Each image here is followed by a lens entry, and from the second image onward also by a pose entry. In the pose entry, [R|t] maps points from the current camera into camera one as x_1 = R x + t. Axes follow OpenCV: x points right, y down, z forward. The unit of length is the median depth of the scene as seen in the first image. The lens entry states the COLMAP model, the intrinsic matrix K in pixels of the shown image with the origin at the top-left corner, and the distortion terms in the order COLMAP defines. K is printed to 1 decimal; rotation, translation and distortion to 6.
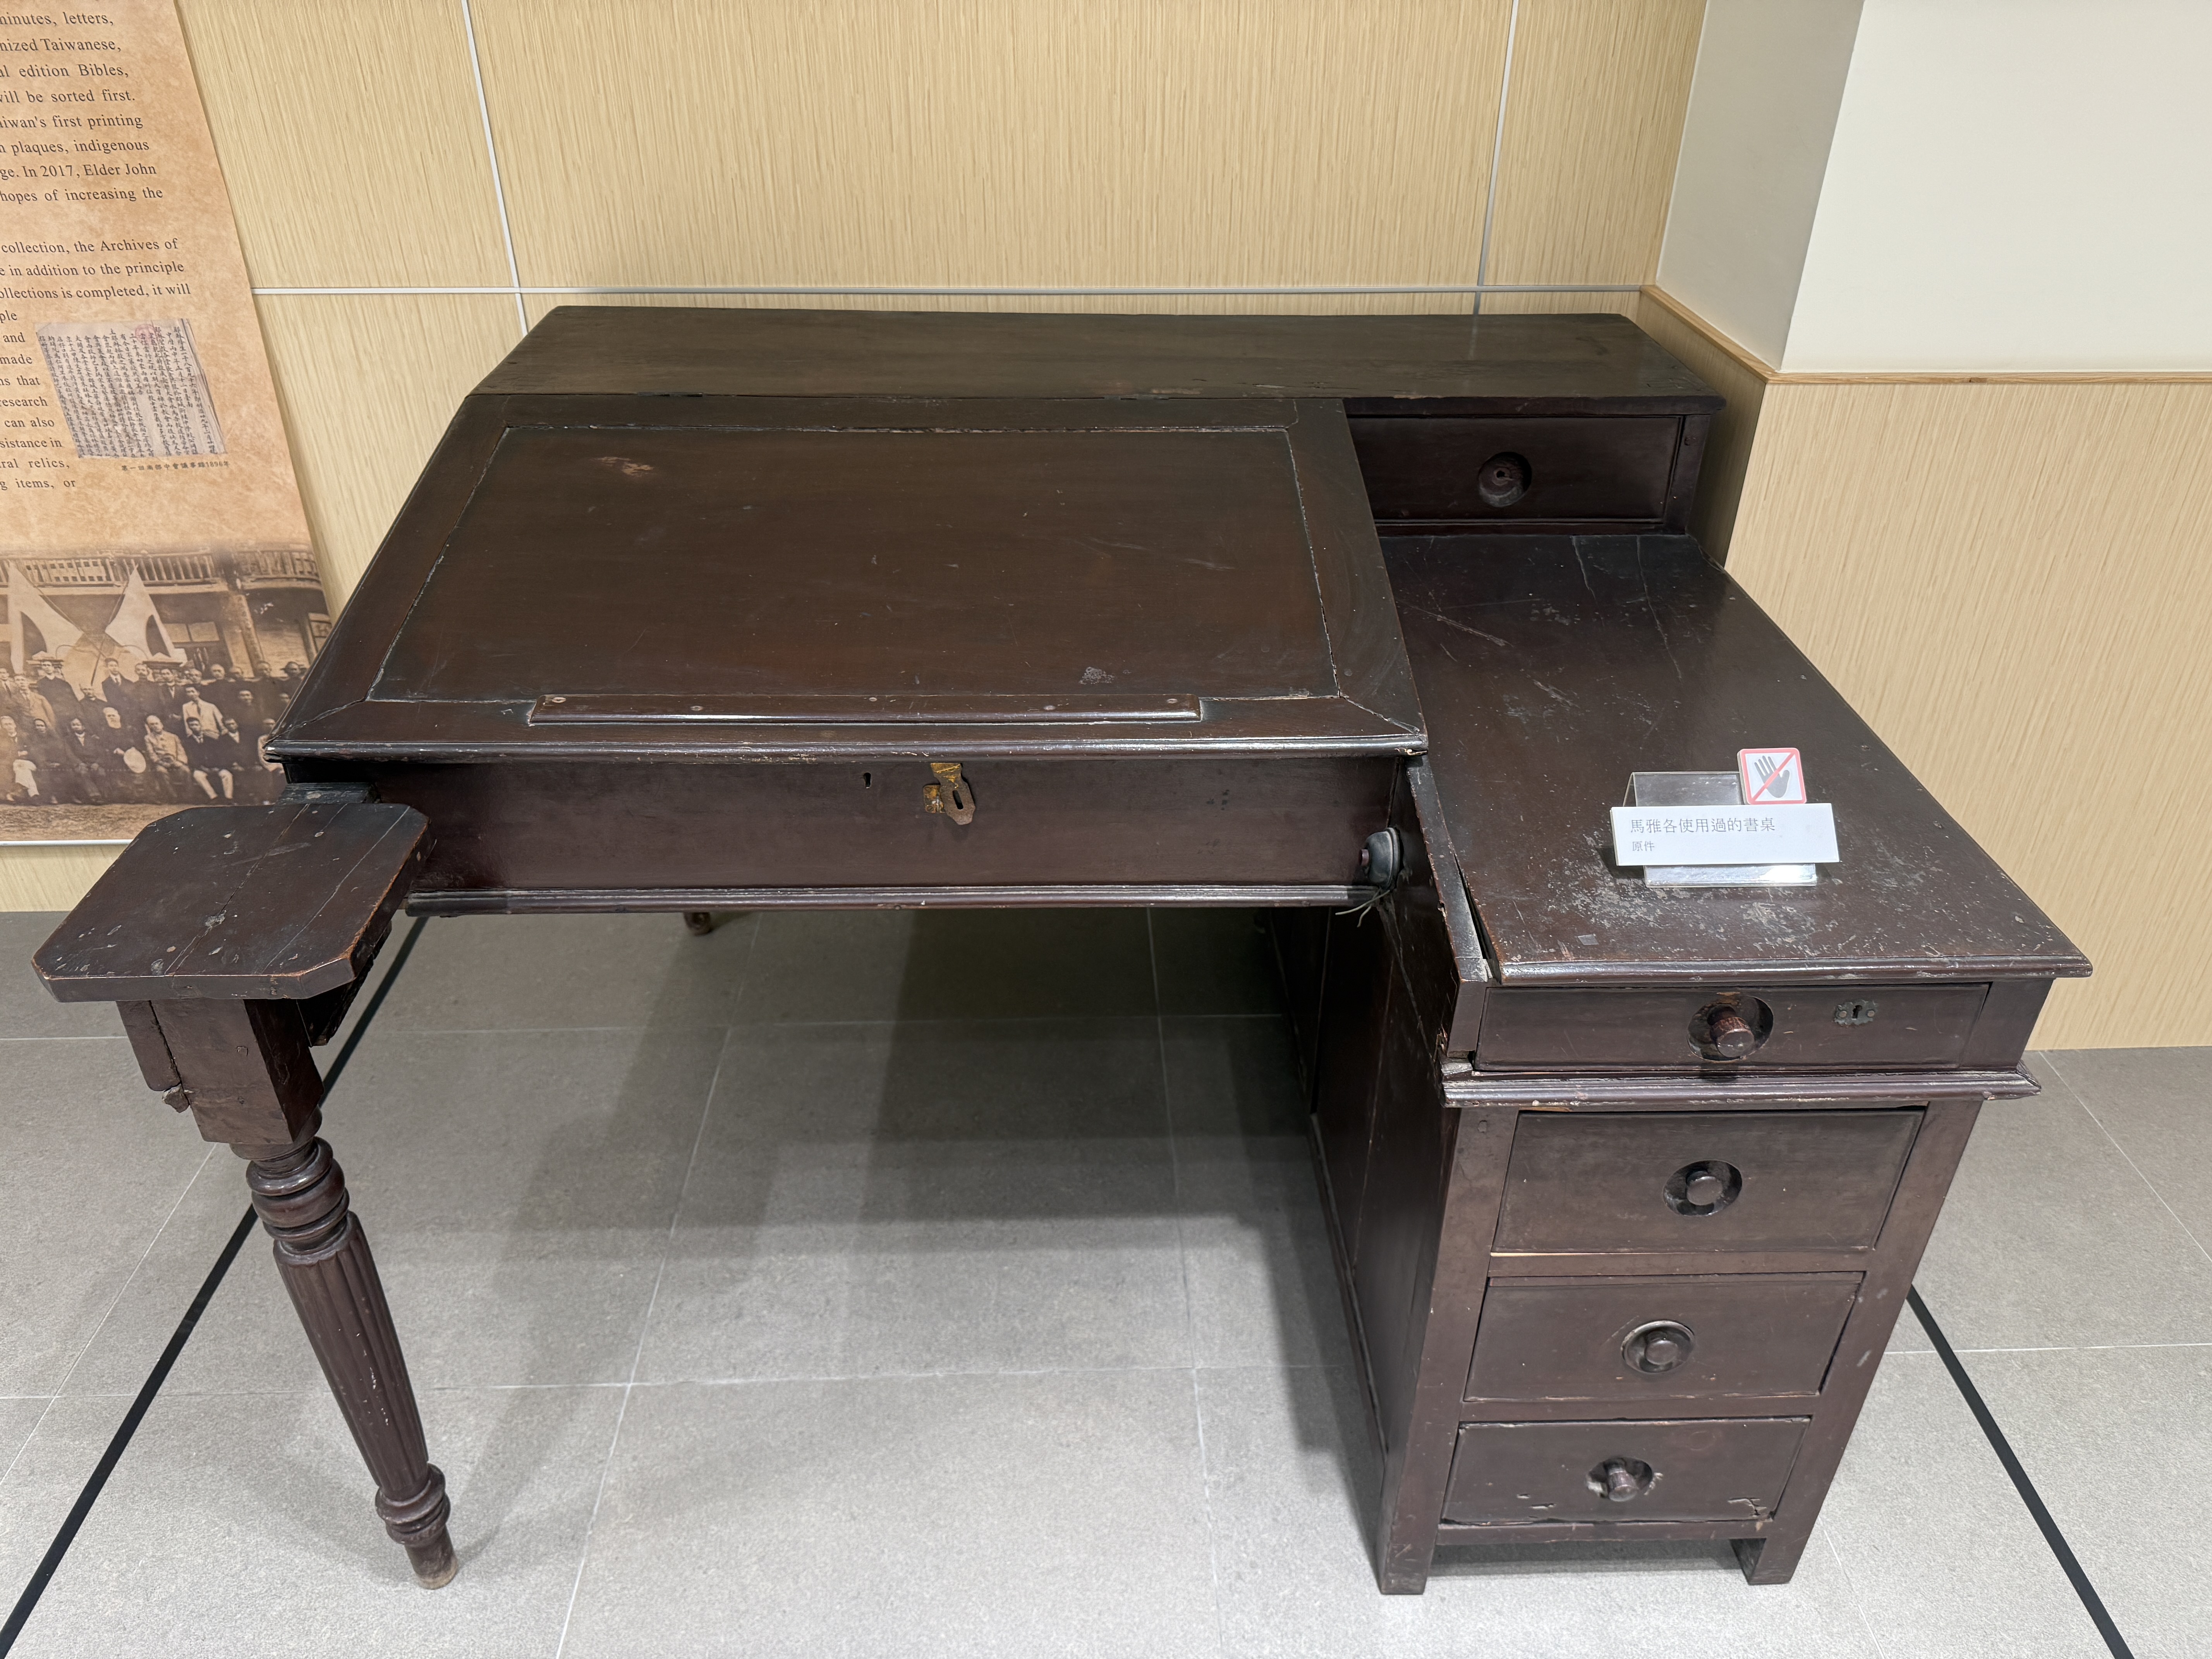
lens RADIAL K [[1571.5, 0, 1108.4], [0, 1571.5, 821.1], [0, 0, 1]] dist [0.027579, -0.025970]
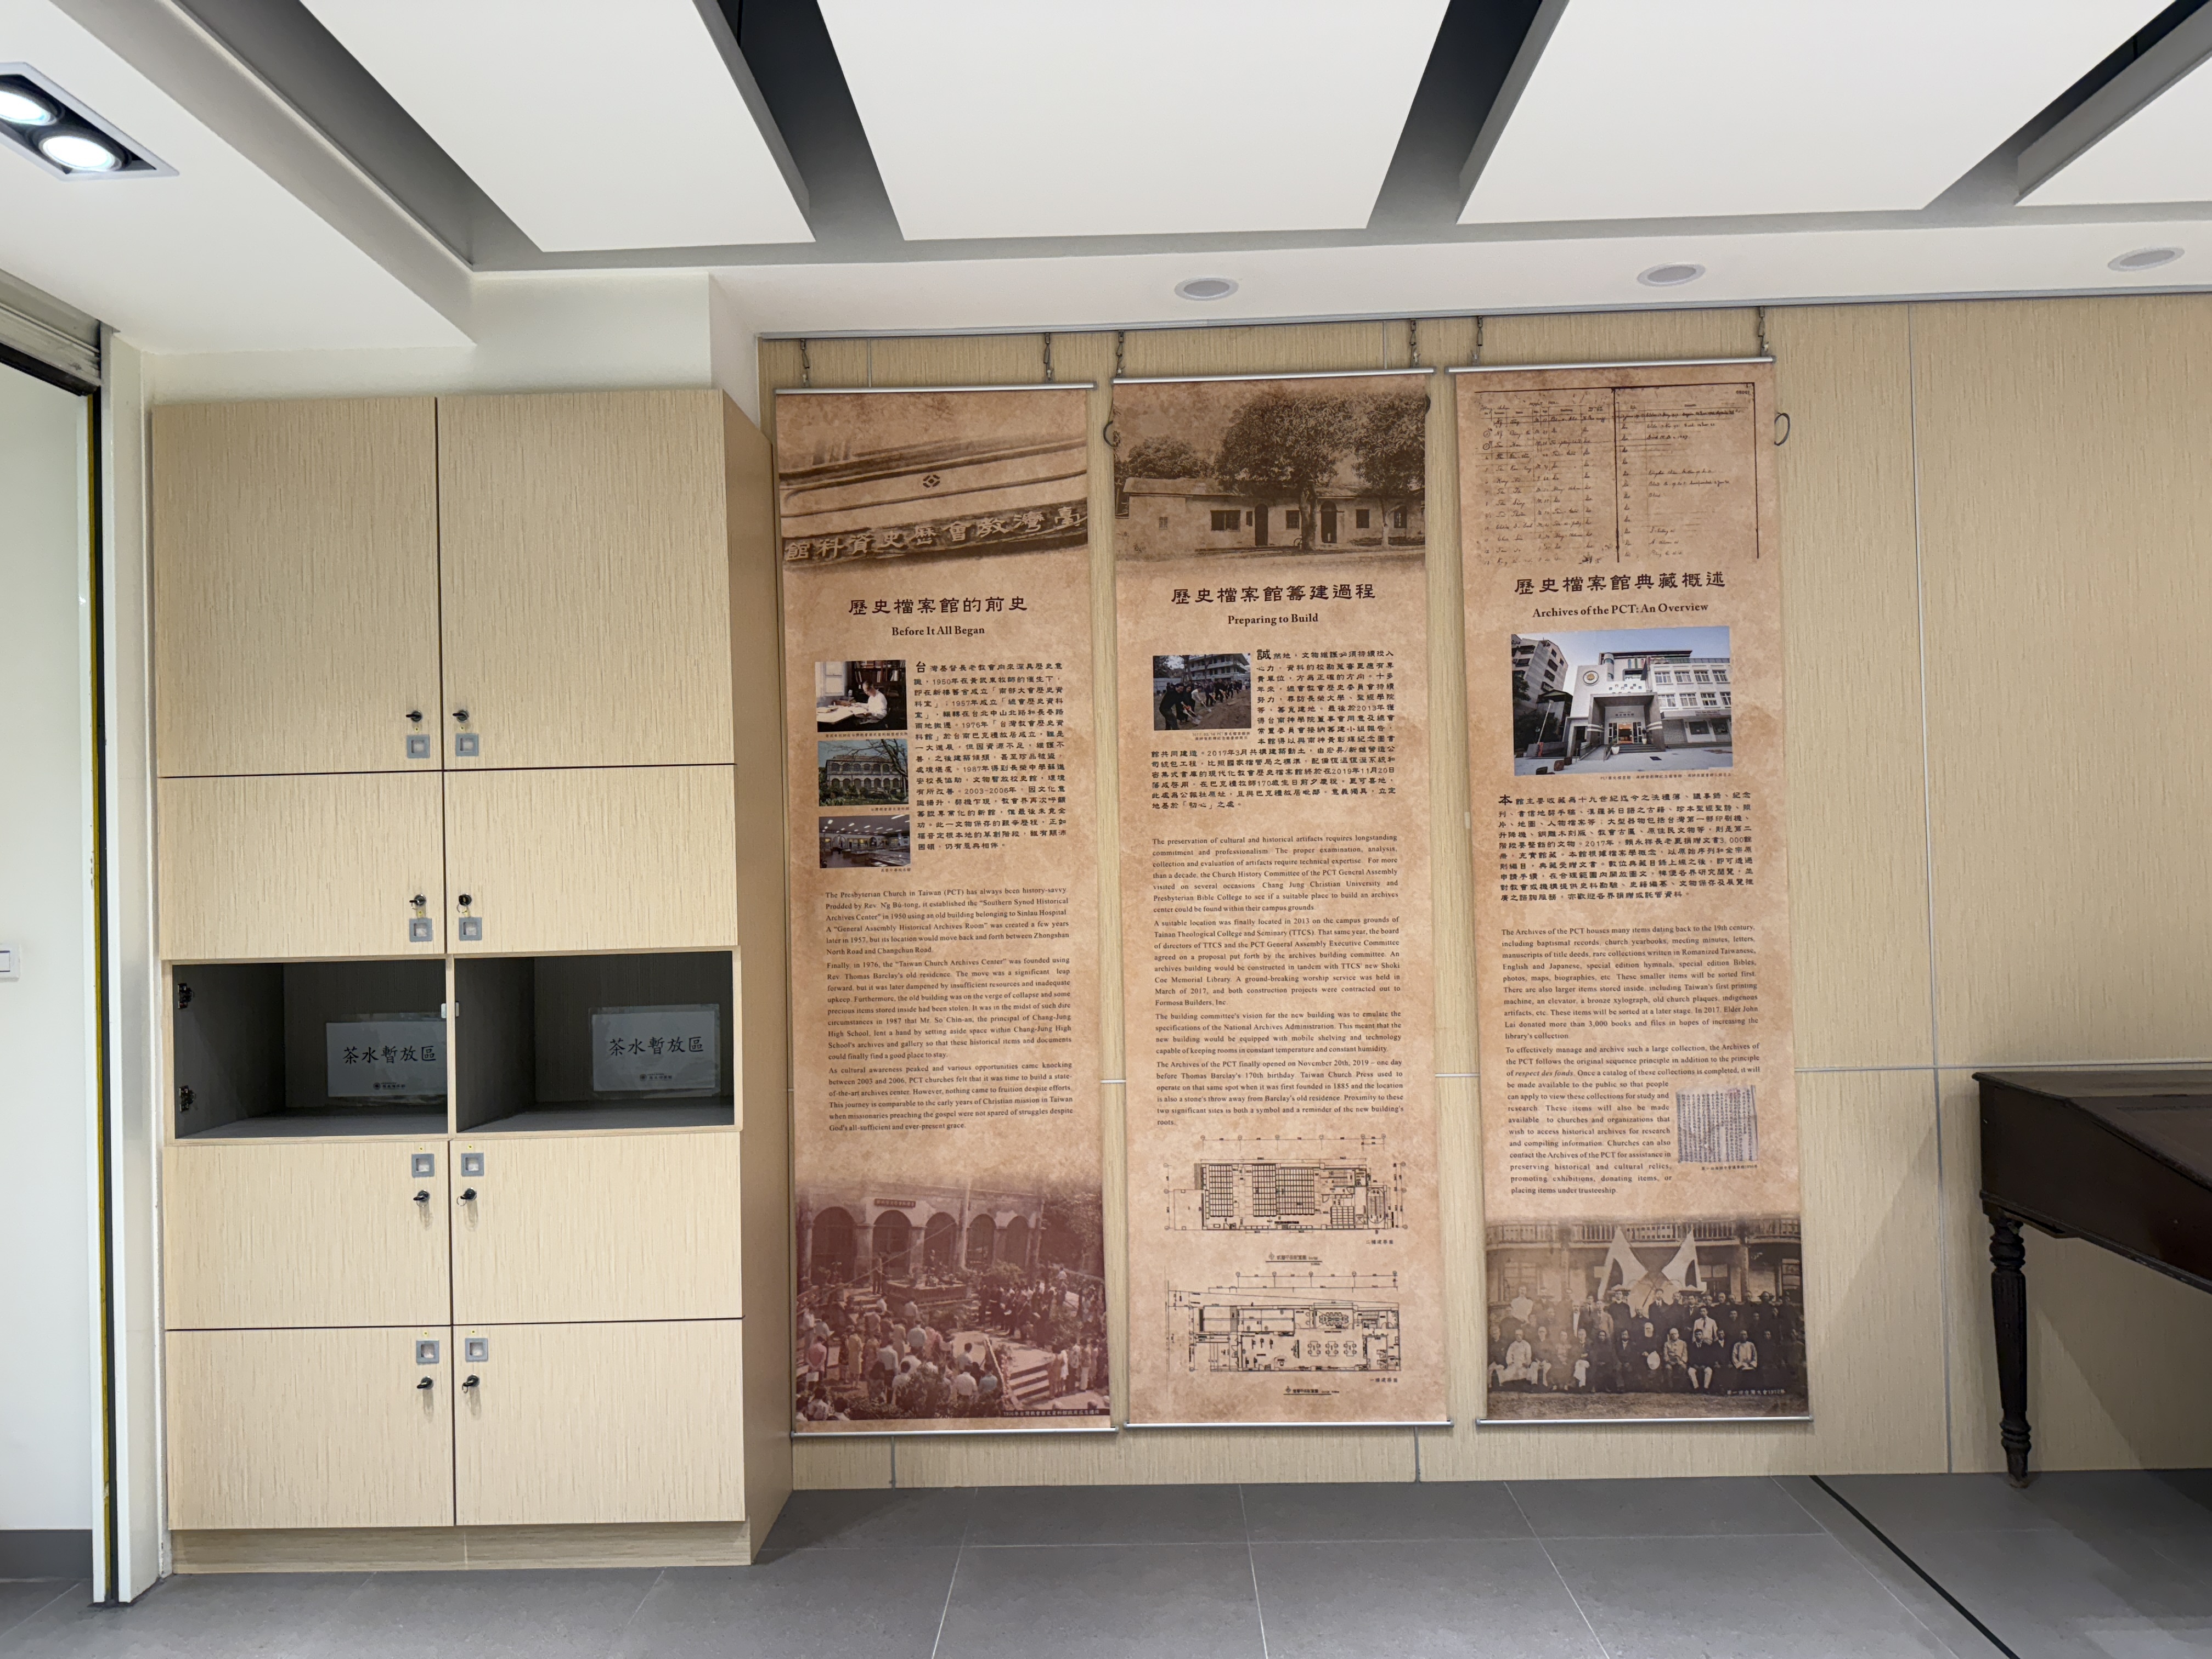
lens RADIAL K [[1571.5, 0, 1107.1], [0, 1571.5, 839.2], [0, 0, 1]] dist [0.027579, -0.025970]
pose [[0.997876, -0.027846, -0.058884, -1.124570], [-0.007923, 0.845410, -0.534059, 0.394135], [0.064653, 0.533392, 0.843394, -0.690738]]
